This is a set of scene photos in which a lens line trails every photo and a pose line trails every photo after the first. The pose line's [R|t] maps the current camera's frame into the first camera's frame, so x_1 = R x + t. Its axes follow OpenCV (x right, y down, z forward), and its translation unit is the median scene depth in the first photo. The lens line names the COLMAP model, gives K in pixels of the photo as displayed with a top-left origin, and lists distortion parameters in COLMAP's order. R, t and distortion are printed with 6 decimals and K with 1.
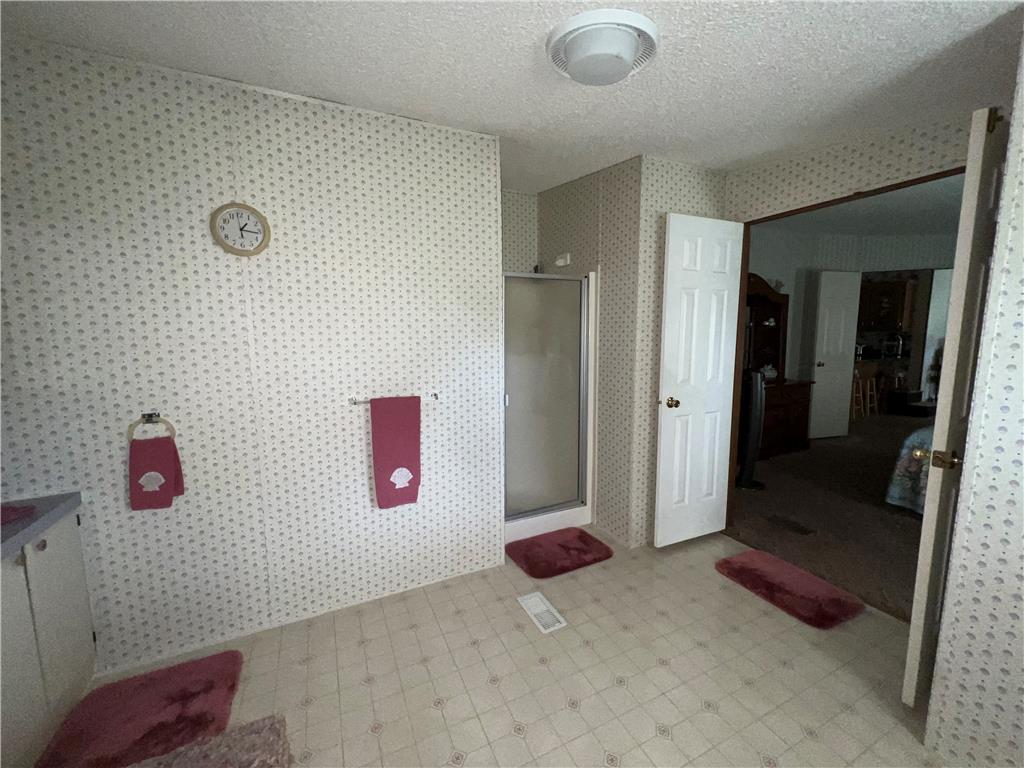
lens RADIAL K [[413.6, 0, 512.4], [0, 413.6, 377.2], [0, 0, 1]] dist [0.000600, -0.001232]
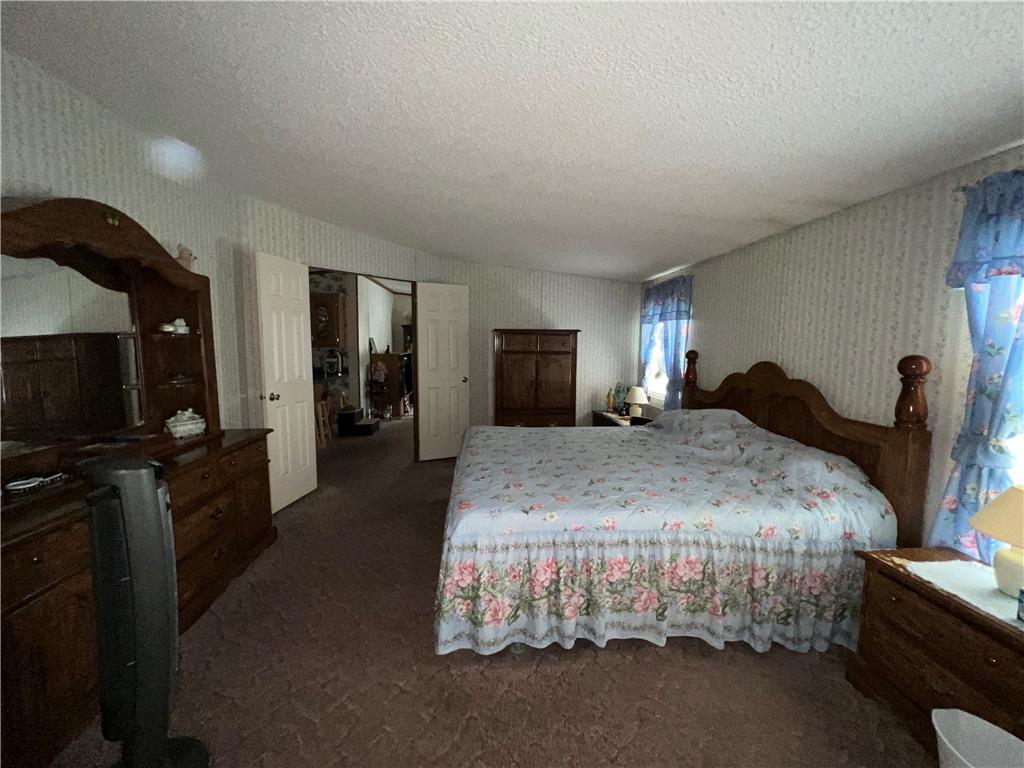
lens RADIAL K [[413.6, 0, 509.0], [0, 413.6, 380.4], [0, 0, 1]] dist [0.000600, -0.001232]
pose [[0.361217, -0.068445, 0.929966, 0.292604], [0.098644, 0.994511, 0.034881, -0.045188], [-0.927249, 0.079136, 0.365987, 0.441081]]
